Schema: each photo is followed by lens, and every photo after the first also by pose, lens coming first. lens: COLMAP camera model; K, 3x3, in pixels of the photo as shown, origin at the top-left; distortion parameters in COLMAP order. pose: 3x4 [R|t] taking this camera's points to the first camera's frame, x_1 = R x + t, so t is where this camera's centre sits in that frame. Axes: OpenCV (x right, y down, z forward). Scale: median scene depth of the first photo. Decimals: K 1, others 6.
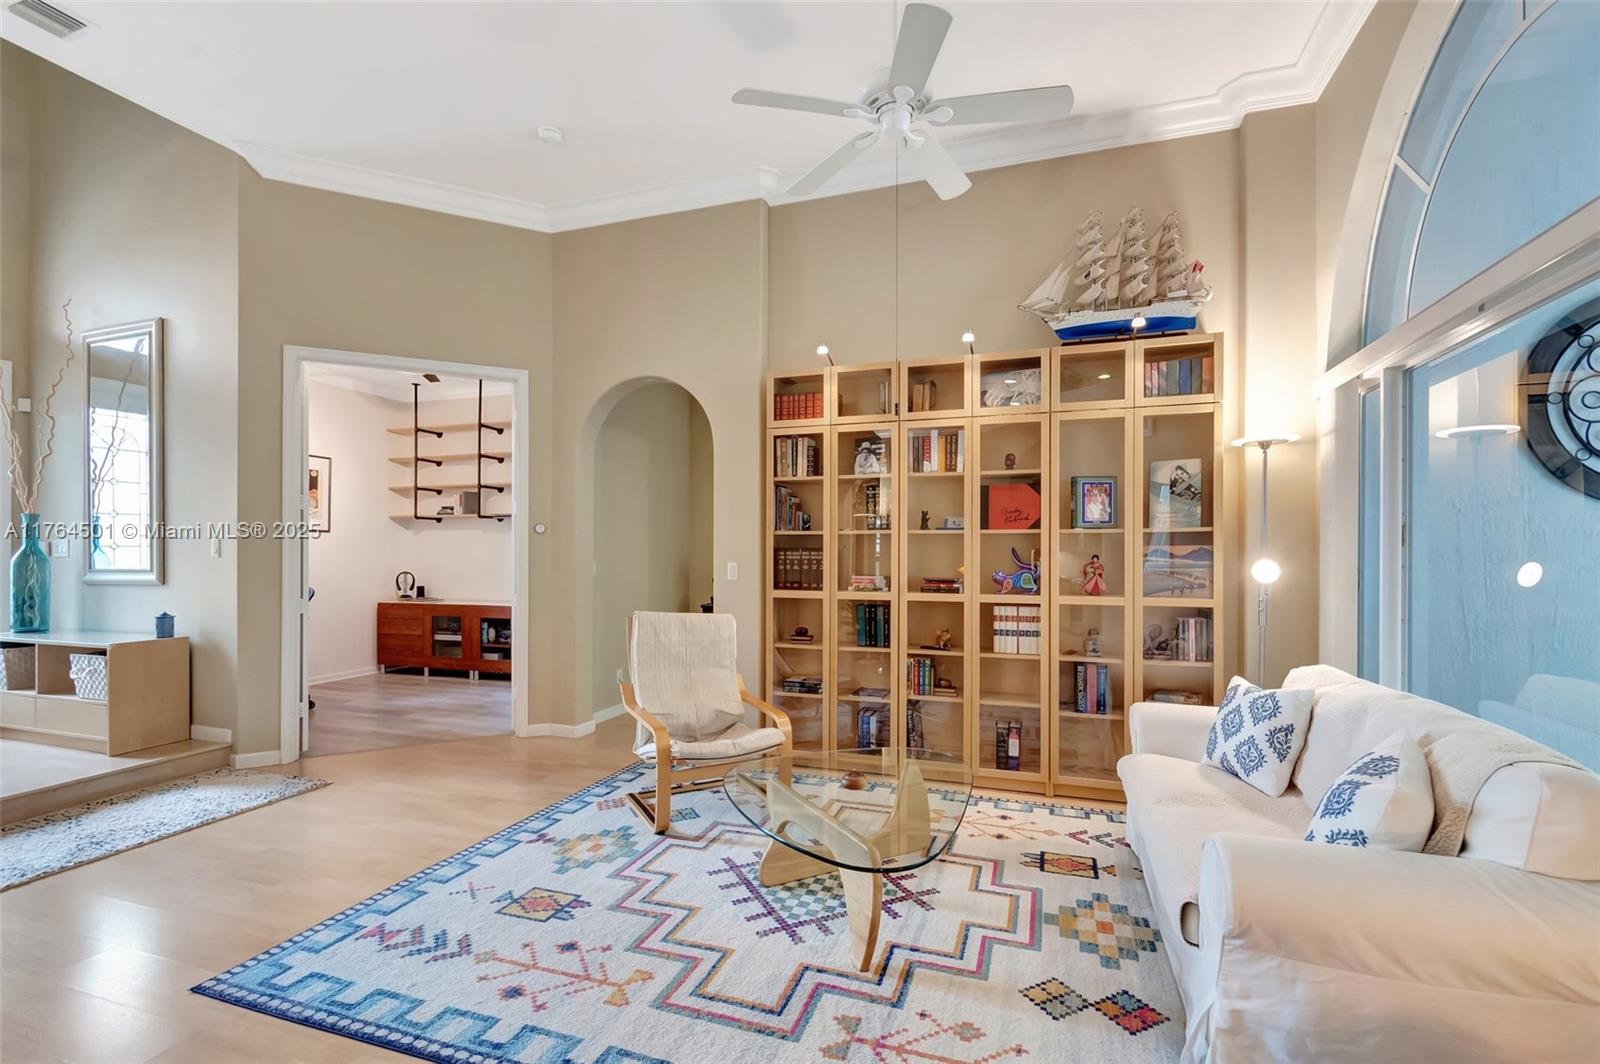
lens RADIAL K [[714.3, 0, 808.8], [0, 714.3, 549.1], [0, 0, 1]] dist [0.000955, -0.000685]
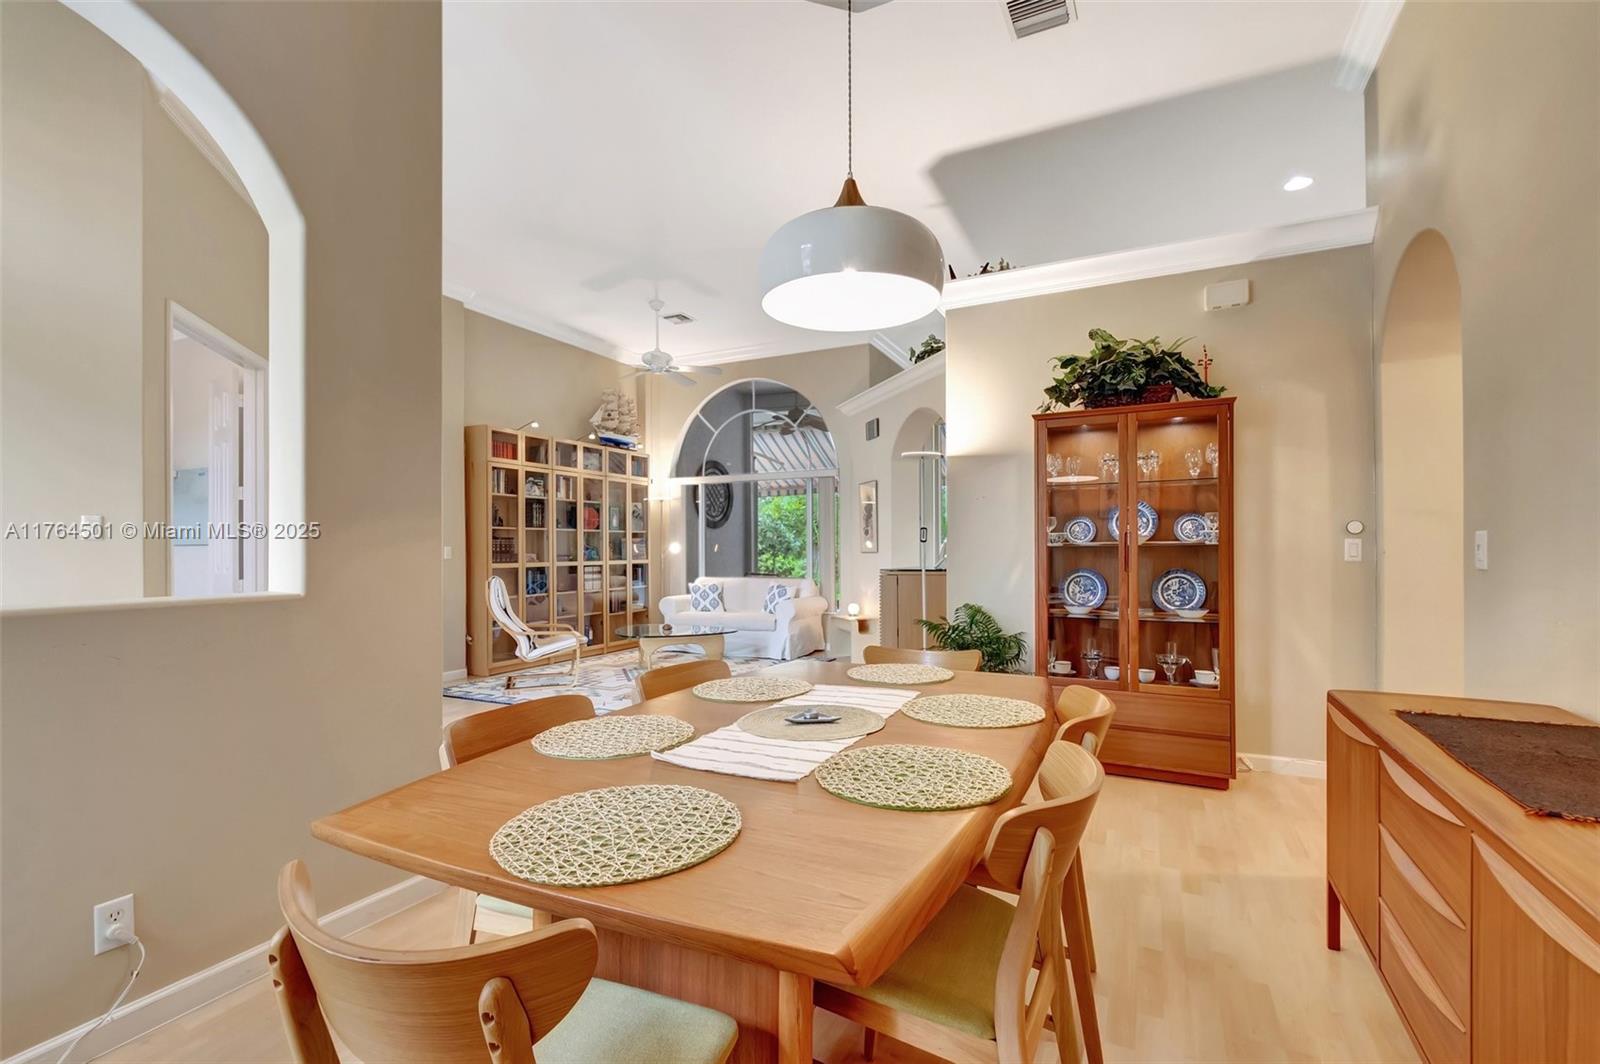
lens RADIAL K [[716.1, 0, 796.6], [0, 716.1, 550.1], [0, 0, 1]] dist [-0.000059, -0.000078]
pose [[0.145388, -0.002889, 0.989371, -1.670317], [0.005998, 0.999980, 0.002038, 0.030393], [-0.989357, 0.005638, 0.145402, 0.109737]]
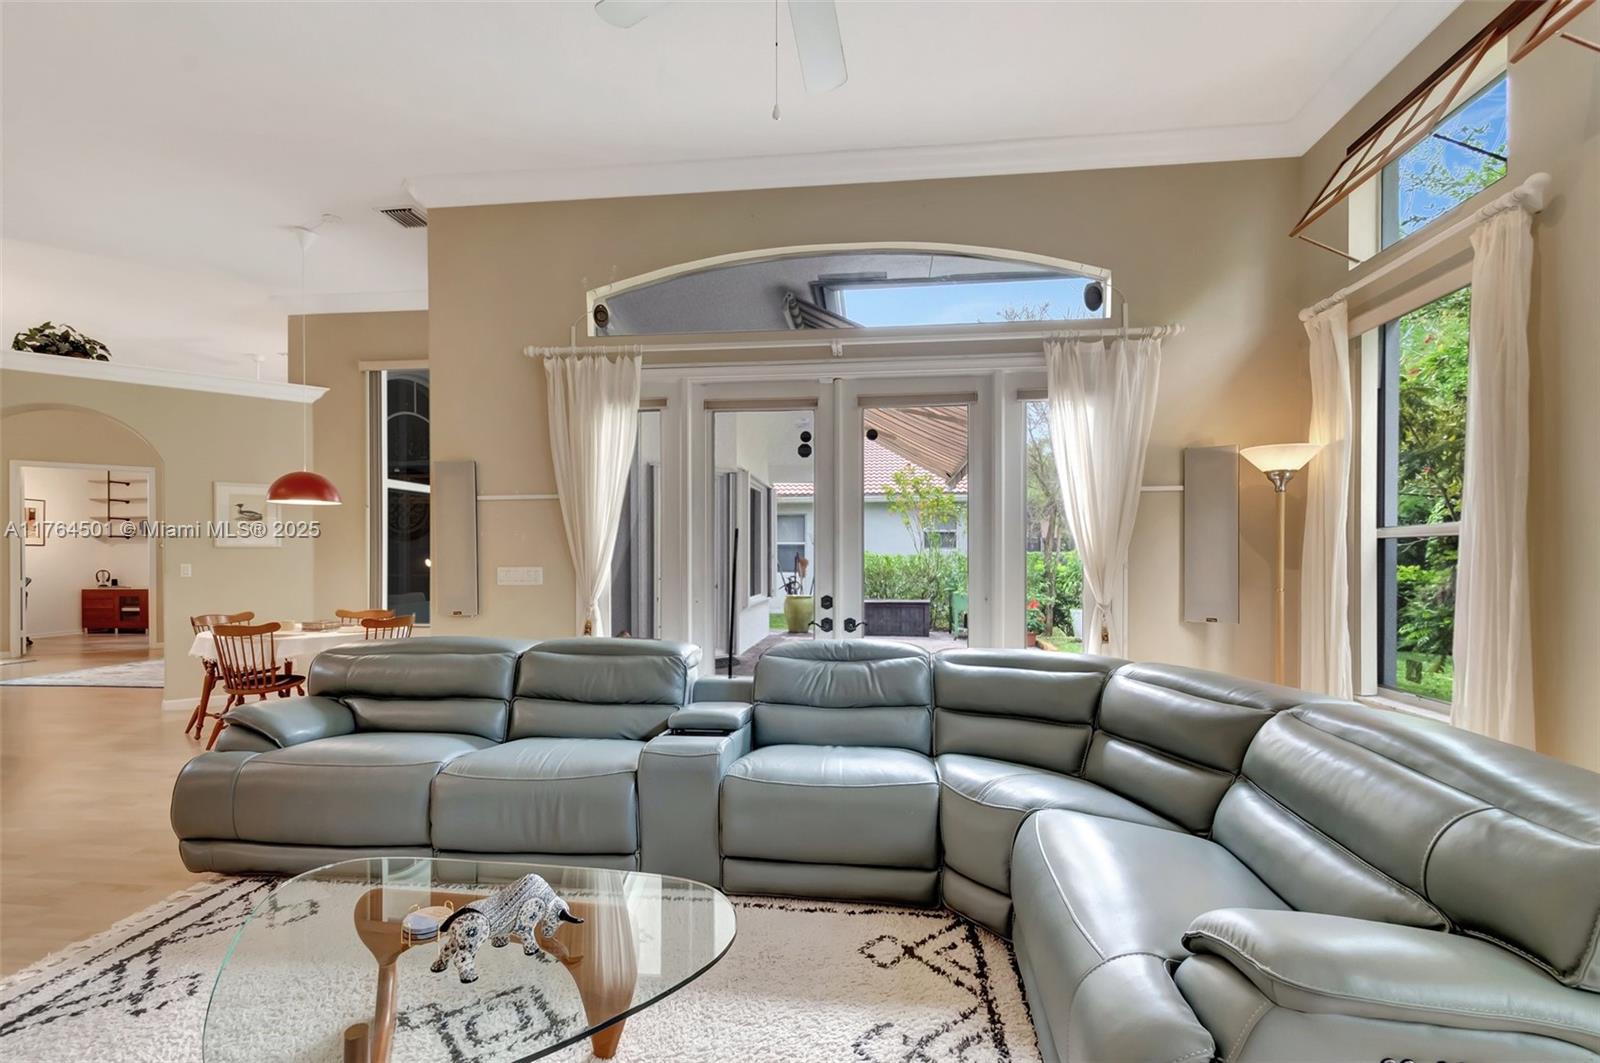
lens RADIAL K [[705.9, 0, 806.7], [0, 705.9, 559.1], [0, 0, 1]] dist [0.000457, -0.000686]
pose [[0.977456, -0.001777, 0.211131, 1.247662], [0.001386, 0.999997, 0.002002, 0.012671], [-0.211134, -0.001665, 0.977456, -1.702205]]
